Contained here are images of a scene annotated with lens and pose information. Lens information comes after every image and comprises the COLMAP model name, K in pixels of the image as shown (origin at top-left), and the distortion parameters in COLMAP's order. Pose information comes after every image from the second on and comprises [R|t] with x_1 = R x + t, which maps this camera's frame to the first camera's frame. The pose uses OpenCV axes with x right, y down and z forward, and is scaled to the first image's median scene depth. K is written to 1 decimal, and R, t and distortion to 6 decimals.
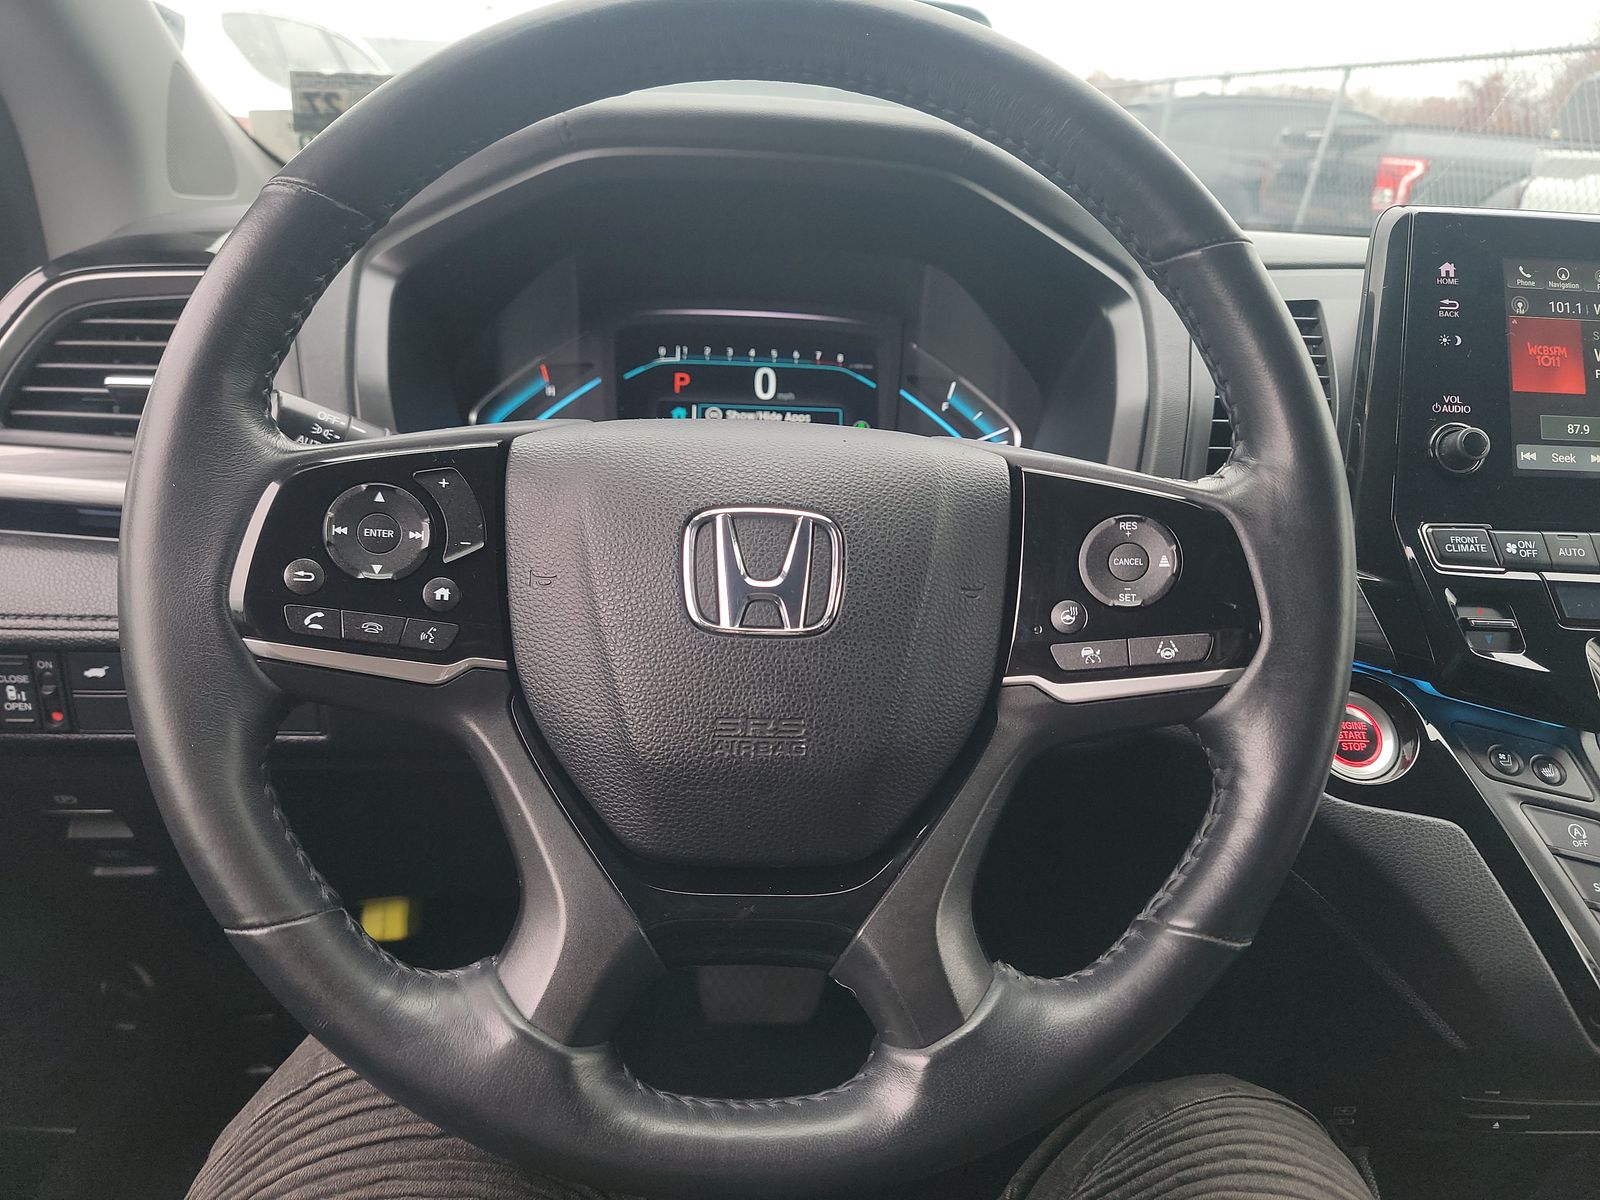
lens RADIAL K [[1142.8, 0, 799.1], [0, 1142.8, 615.2], [0, 0, 1]] dist [0.058071, -0.041717]
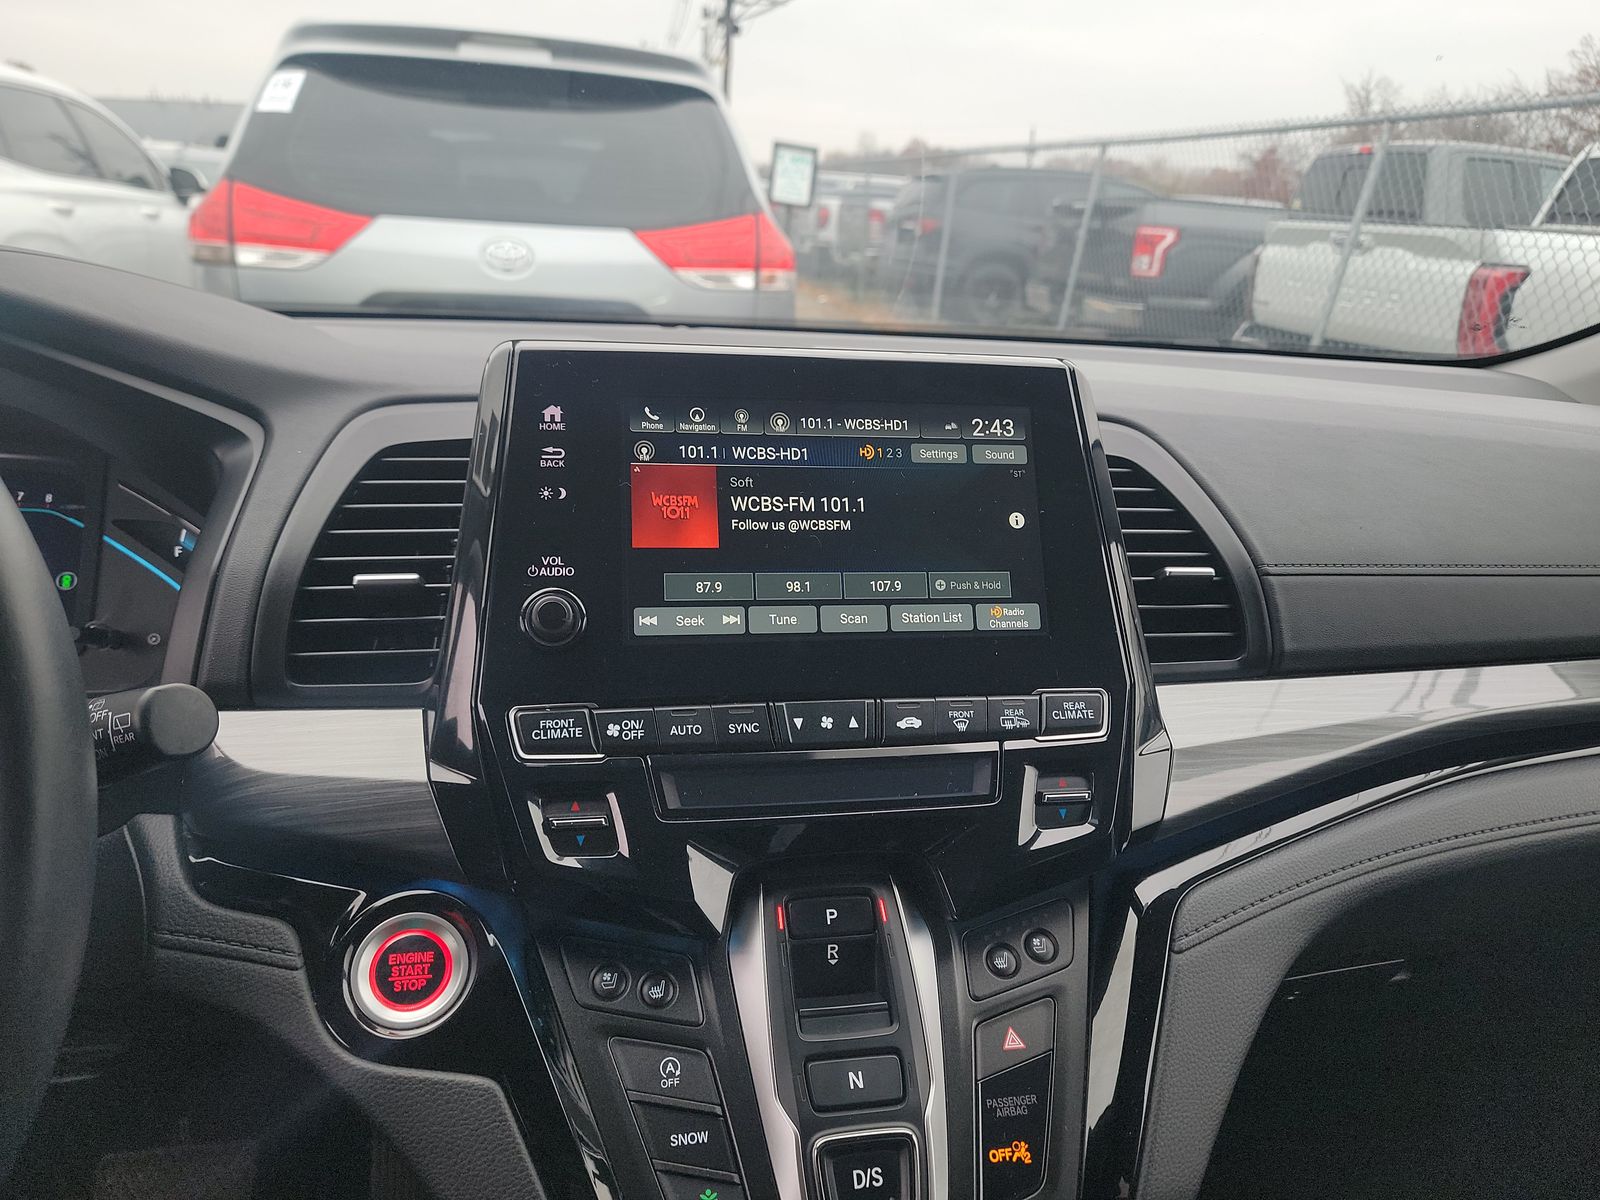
lens RADIAL K [[1142.8, 0, 795.8], [0, 1142.8, 592.5], [0, 0, 1]] dist [0.058071, -0.041717]
pose [[0.993025, -0.040063, 0.110889, 0.494672], [0.047278, 0.996879, -0.063220, -0.075134], [-0.108011, 0.068022, 0.991820, 0.093186]]
